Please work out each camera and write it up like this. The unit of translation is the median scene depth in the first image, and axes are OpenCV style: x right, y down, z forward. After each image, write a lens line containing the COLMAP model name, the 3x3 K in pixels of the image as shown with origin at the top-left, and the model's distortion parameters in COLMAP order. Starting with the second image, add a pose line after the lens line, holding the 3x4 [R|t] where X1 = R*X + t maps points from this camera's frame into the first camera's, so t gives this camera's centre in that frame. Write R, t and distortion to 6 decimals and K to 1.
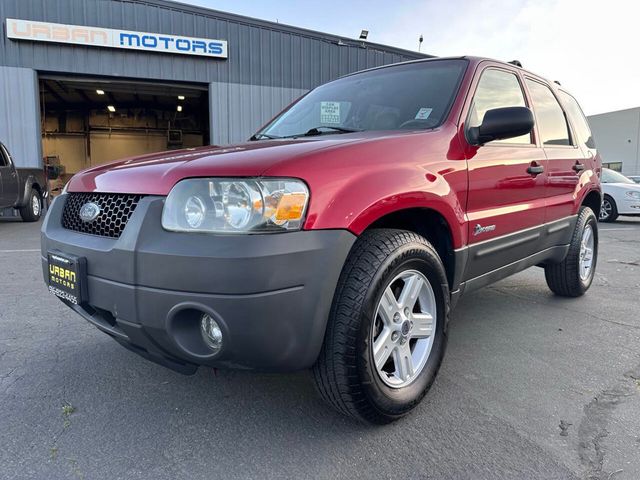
lens RADIAL K [[457.9, 0, 316.4], [0, 457.9, 238.9], [0, 0, 1]] dist [0.031745, -0.044810]
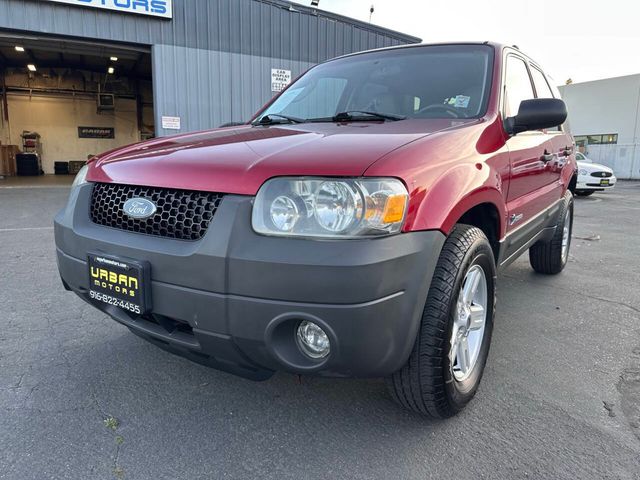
lens RADIAL K [[458.0, 0, 320.0], [0, 458.0, 240.0], [0, 0, 1]] dist [0.025828, -0.033669]
pose [[0.989373, -0.012878, 0.144831, -0.245120], [0.003192, 0.997754, 0.066914, -0.049231], [-0.145368, -0.065741, 0.987191, 0.057191]]
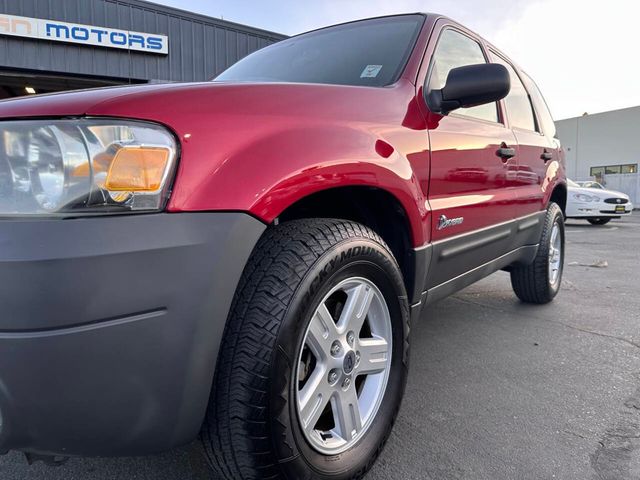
lens RADIAL K [[457.9, 0, 316.4], [0, 457.9, 238.9], [0, 0, 1]] dist [0.031745, -0.044810]
pose [[0.995098, -0.011729, 0.098192, 0.073748], [0.013472, 0.999763, -0.017102, 0.019295], [-0.097969, 0.018341, 0.995020, 0.291930]]
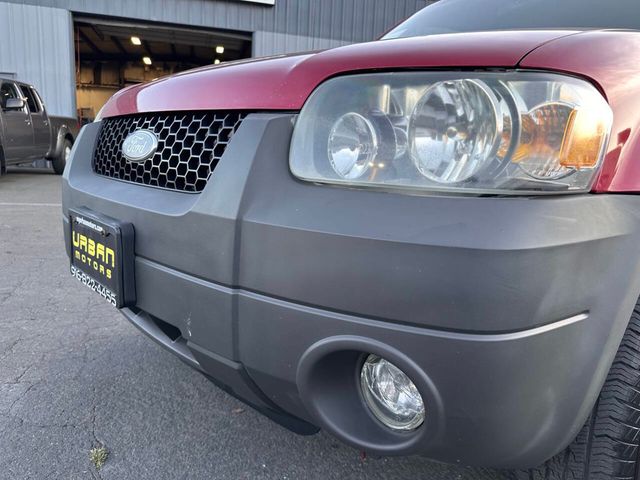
lens RADIAL K [[461.0, 0, 320.0], [0, 461.0, 240.0], [0, 0, 1]] dist [0.037129, -0.061683]
pose [[0.997279, 0.053186, -0.051055, -0.201514], [-0.049392, 0.996116, 0.072892, 0.005748], [0.054733, -0.070172, 0.996032, 0.370379]]
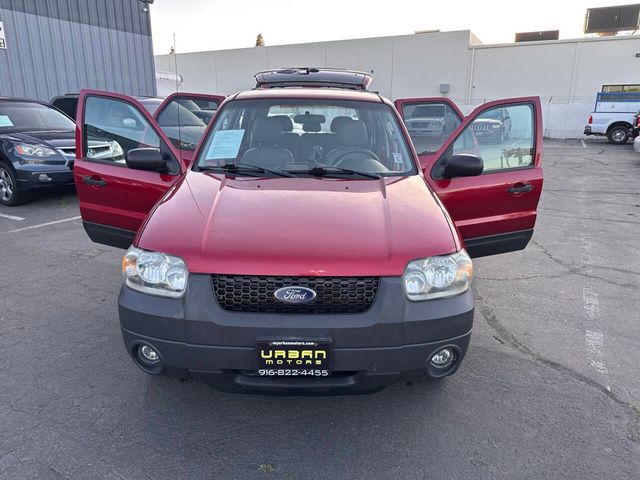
lens RADIAL K [[457.9, 0, 316.4], [0, 457.9, 238.9], [0, 0, 1]] dist [0.031745, -0.044810]
pose [[0.723720, -0.175596, 0.667379, -1.040709], [0.062120, 0.979736, 0.190417, -0.353404], [-0.687292, -0.096351, 0.719963, 0.160152]]
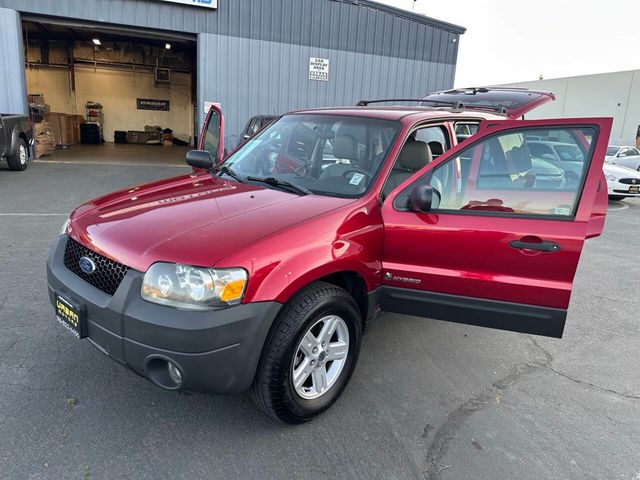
lens RADIAL K [[456.7, 0, 321.4], [0, 456.7, 237.1], [0, 0, 1]] dist [0.035158, -0.039665]
pose [[0.998045, 0.049967, 0.037537, 0.112277], [-0.054376, 0.990352, 0.127461, -0.305135], [-0.030806, -0.129253, 0.991133, -0.286933]]
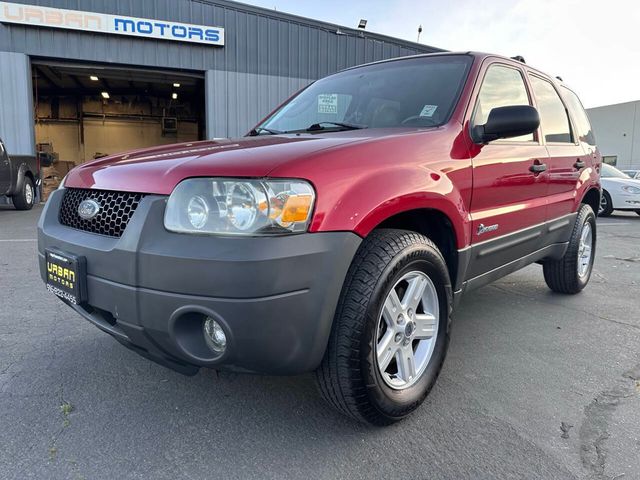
lens RADIAL K [[458.1, 0, 317.9], [0, 458.1, 239.1], [0, 0, 1]] dist [0.030945, -0.043637]
pose [[0.999847, 0.009957, 0.014414, -0.017023], [-0.010279, 0.999695, 0.022469, -0.019524], [-0.014186, -0.022614, 0.999644, 0.012471]]
